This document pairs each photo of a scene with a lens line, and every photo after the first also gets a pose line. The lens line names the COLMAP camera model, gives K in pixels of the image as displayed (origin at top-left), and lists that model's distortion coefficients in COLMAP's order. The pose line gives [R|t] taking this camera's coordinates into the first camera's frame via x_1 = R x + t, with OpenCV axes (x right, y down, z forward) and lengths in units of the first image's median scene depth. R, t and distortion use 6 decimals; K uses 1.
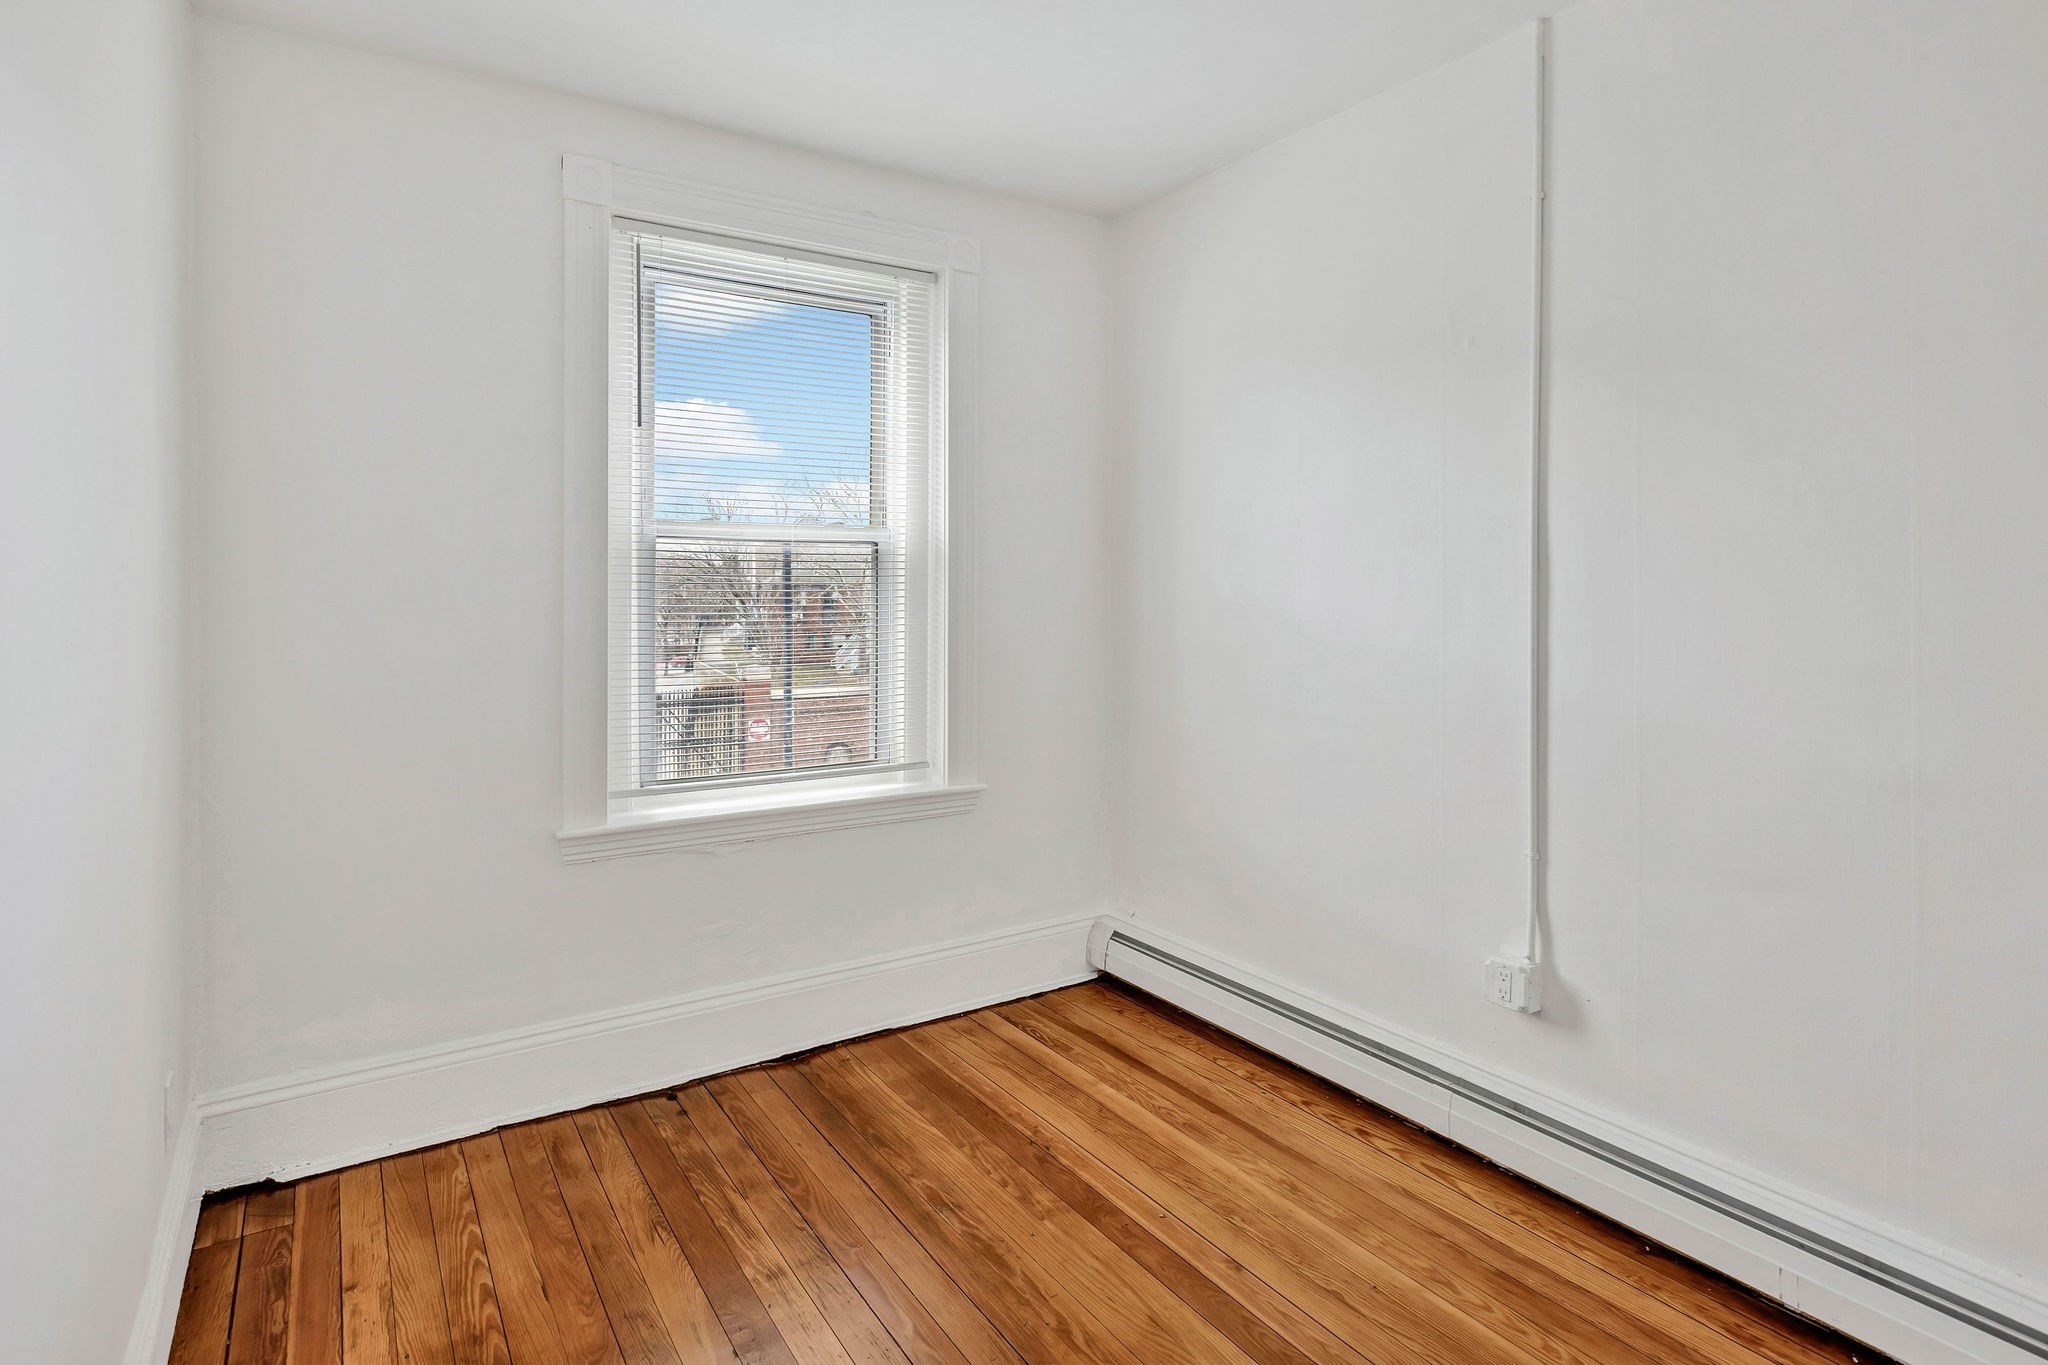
lens RADIAL K [[1056.1, 0, 1023.2], [0, 1056.1, 692.8], [0, 0, 1]] dist [-0.000702, 0.000155]
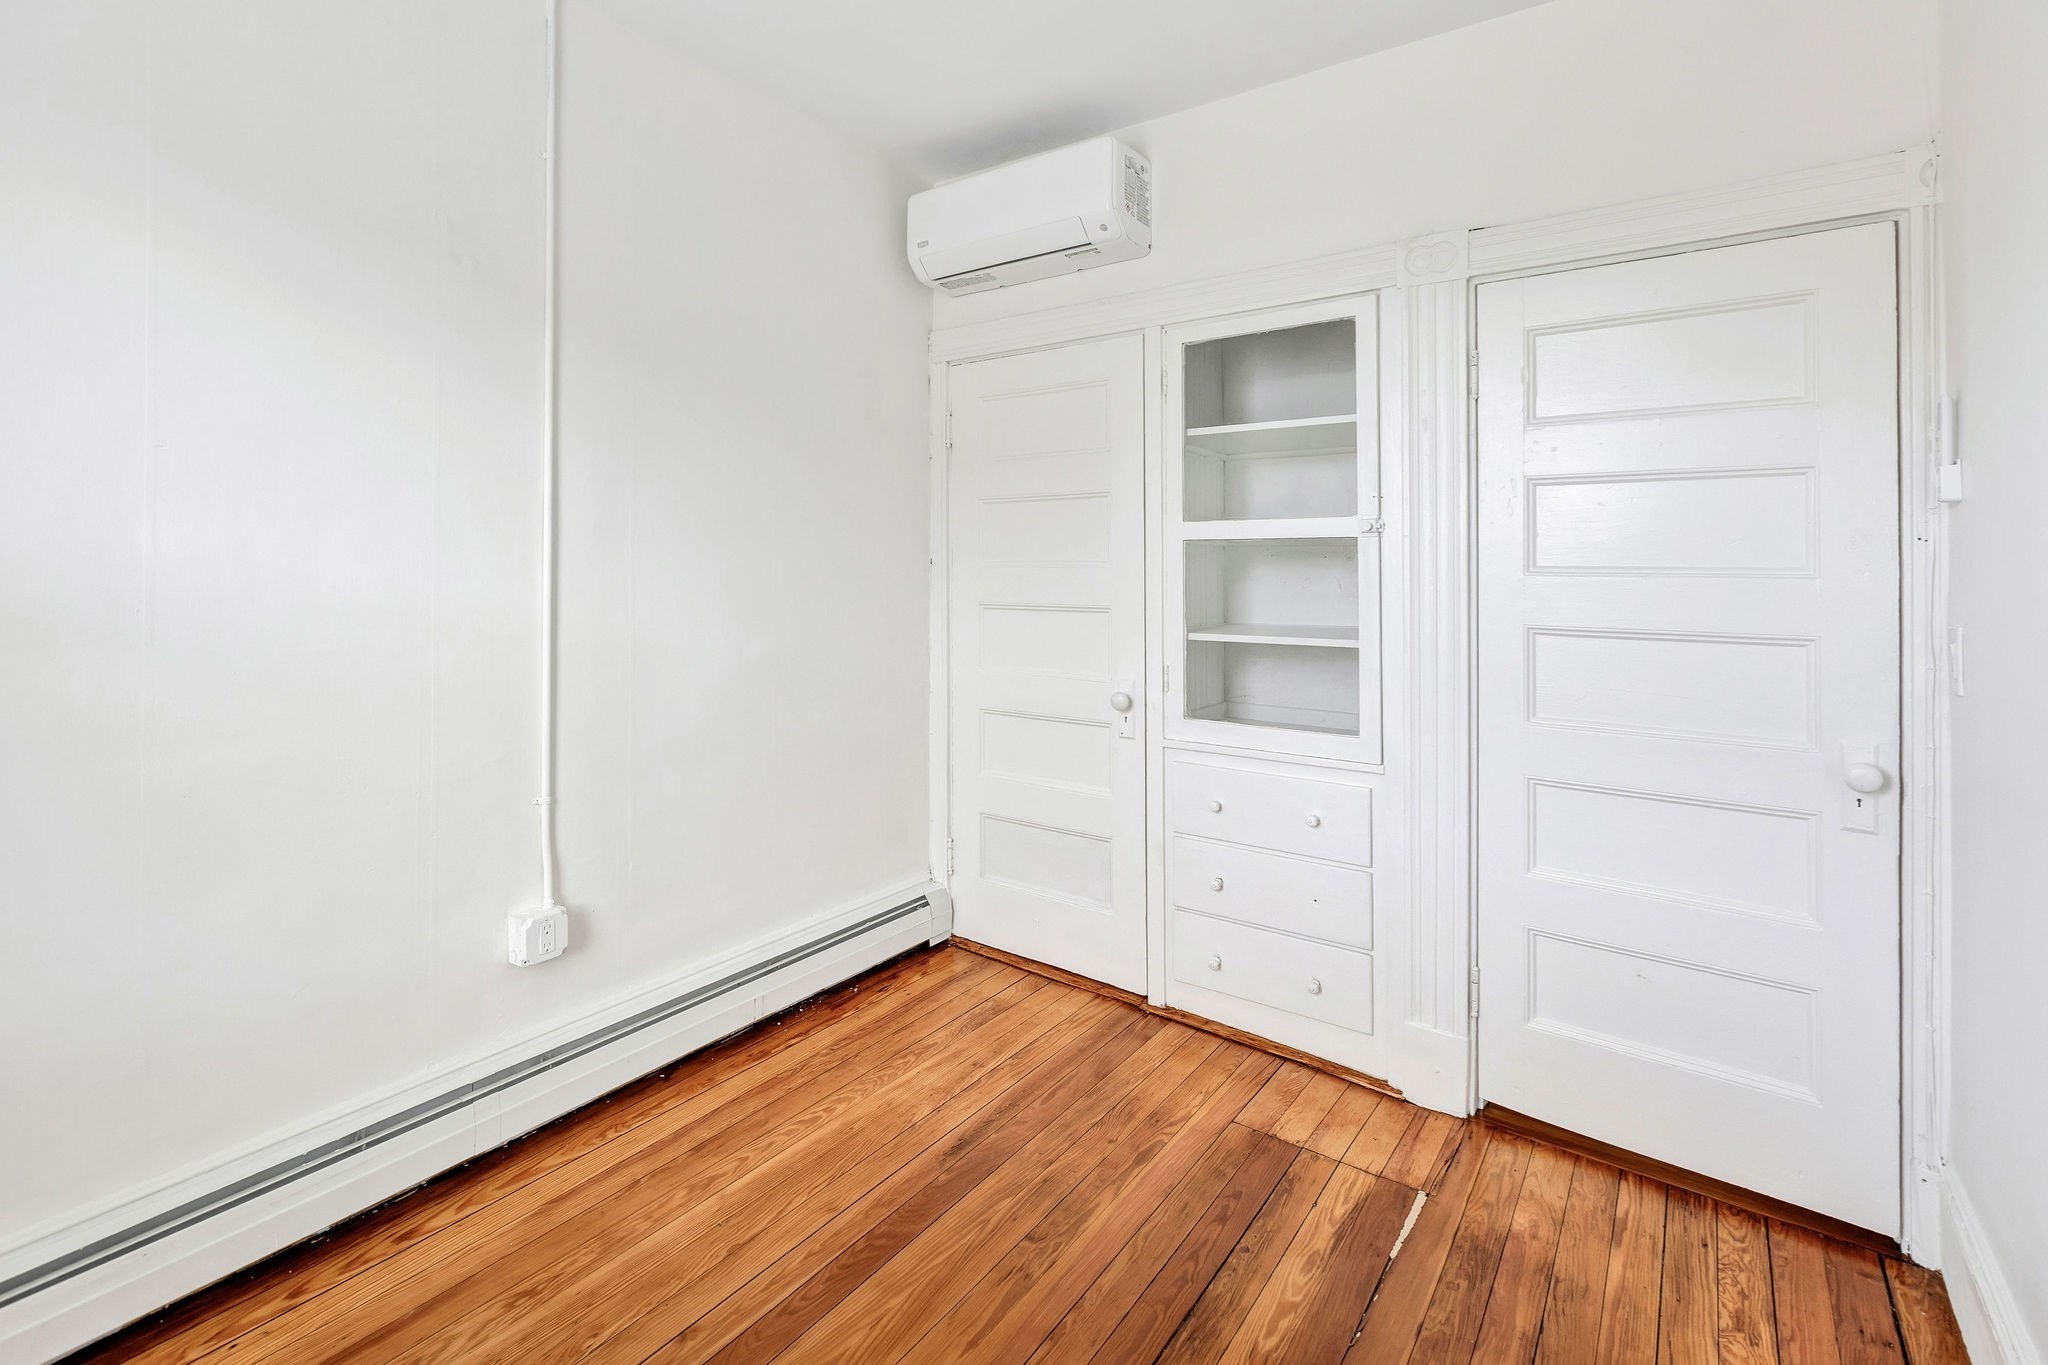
lens RADIAL K [[942.4, 0, 1021.0], [0, 942.4, 666.8], [0, 0, 1]] dist [0.000307, 0.000340]
pose [[-0.363673, -0.095623, 0.926606, -0.514799], [0.092054, 0.986159, 0.137898, -0.052889], [-0.926967, 0.135448, -0.349837, 0.910966]]
